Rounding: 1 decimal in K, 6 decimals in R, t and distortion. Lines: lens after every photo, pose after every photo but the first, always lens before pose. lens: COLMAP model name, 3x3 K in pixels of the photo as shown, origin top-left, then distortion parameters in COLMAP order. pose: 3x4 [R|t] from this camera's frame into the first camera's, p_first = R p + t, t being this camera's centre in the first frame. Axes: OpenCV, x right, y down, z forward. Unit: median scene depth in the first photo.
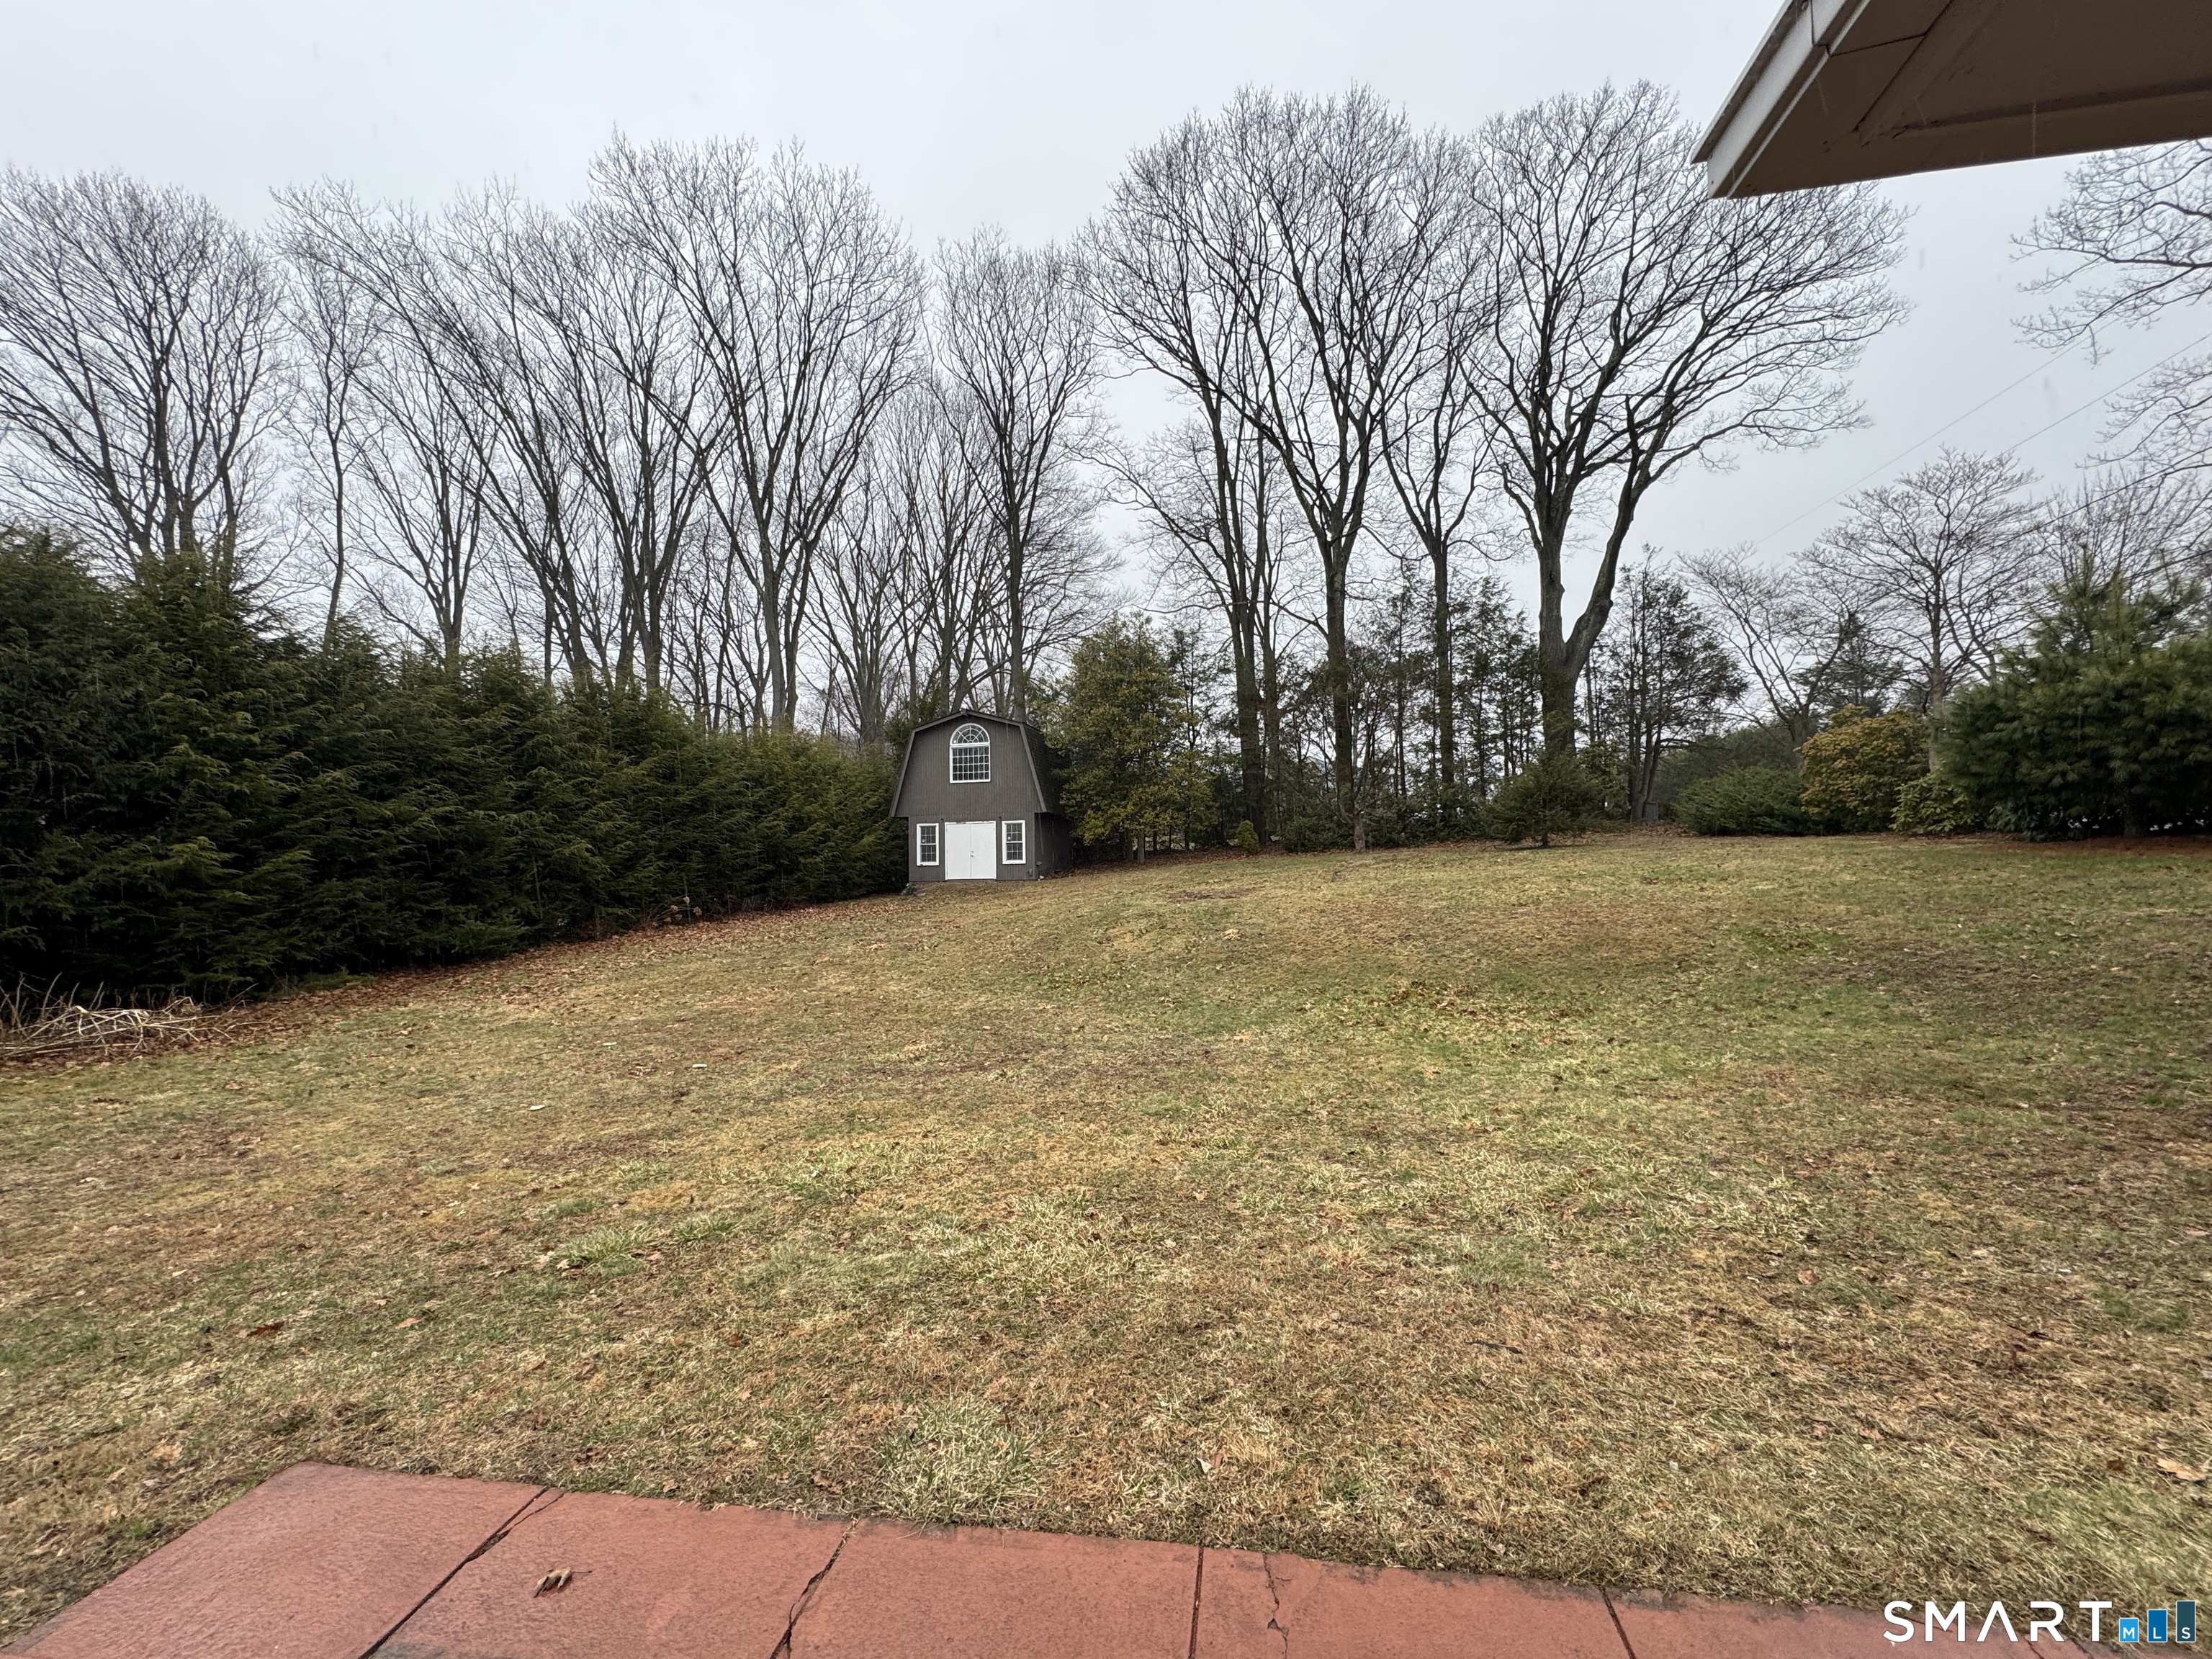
lens RADIAL K [[885.9, 0, 1113.6], [0, 885.9, 833.7], [0, 0, 1]] dist [-0.001190, 0.000111]
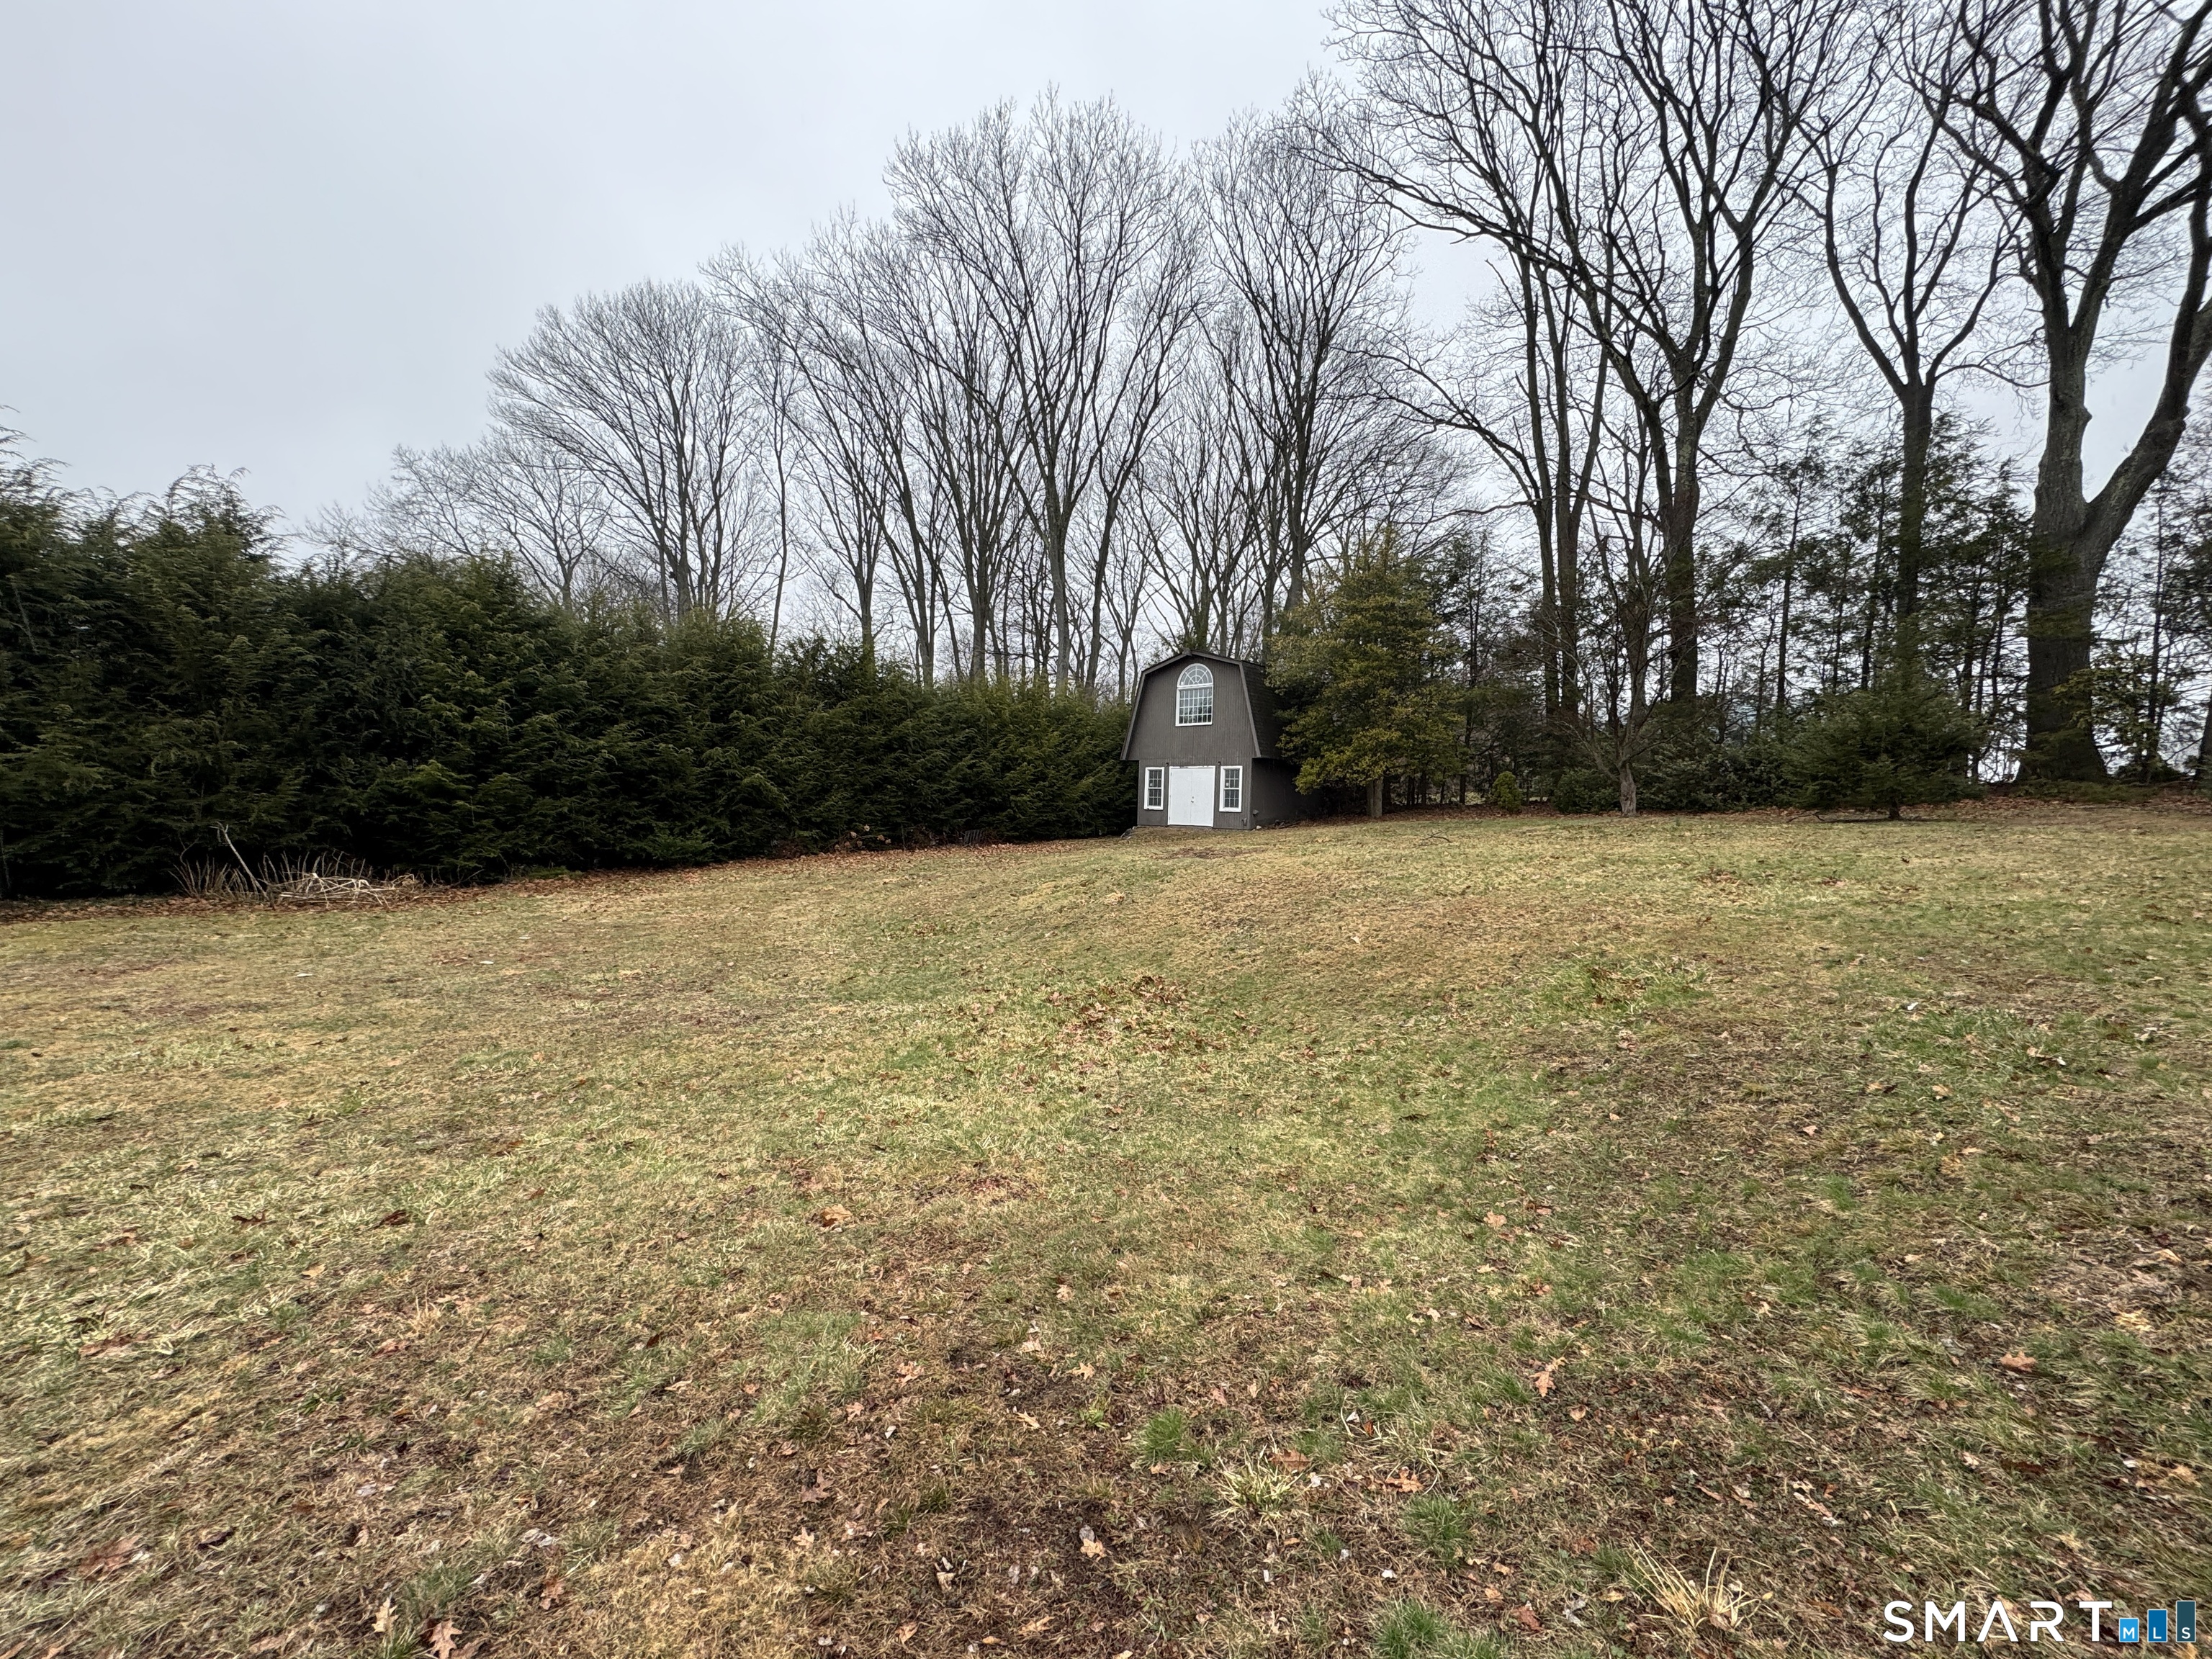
lens RADIAL K [[885.9, 0, 1113.6], [0, 885.9, 833.7], [0, 0, 1]] dist [-0.001190, 0.000111]
pose [[0.882523, 0.055331, -0.467002, 0.215756], [-0.027722, 0.997448, 0.065790, -0.001282], [0.469451, -0.045115, 0.881805, 0.101529]]
